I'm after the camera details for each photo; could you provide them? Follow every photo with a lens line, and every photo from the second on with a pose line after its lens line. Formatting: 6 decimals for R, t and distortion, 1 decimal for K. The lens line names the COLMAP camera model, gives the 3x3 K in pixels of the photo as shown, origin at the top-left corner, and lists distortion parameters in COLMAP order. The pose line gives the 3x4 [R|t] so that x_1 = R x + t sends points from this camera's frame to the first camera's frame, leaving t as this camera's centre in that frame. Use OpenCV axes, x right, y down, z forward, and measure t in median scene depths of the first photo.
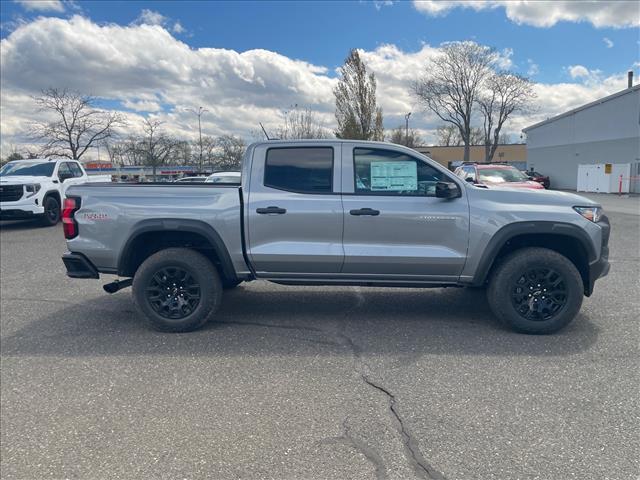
lens RADIAL K [[492.2, 0, 329.1], [0, 492.2, 220.7], [0, 0, 1]] dist [0.106331, -0.126658]
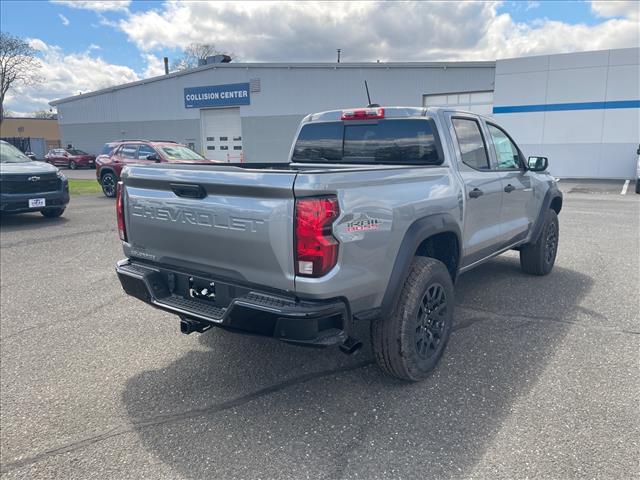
lens RADIAL K [[492.2, 0, 329.1], [0, 492.2, 220.7], [0, 0, 1]] dist [0.106331, -0.126658]
pose [[0.570614, -0.122926, 0.811966, -0.965890], [0.088311, 0.992185, 0.088149, -0.076341], [-0.816456, 0.021407, 0.577010, 0.707353]]
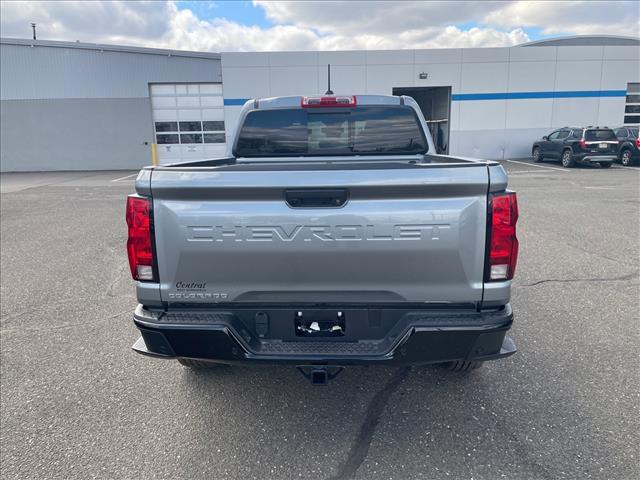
lens RADIAL K [[481.6, 0, 319.2], [0, 481.6, 220.6], [0, 0, 1]] dist [0.112149, -0.115016]
pose [[0.040032, -0.177851, 0.983243, -1.008276], [0.130083, 0.976585, 0.171350, -0.131281], [-0.990695, 0.121044, 0.062230, 1.180502]]
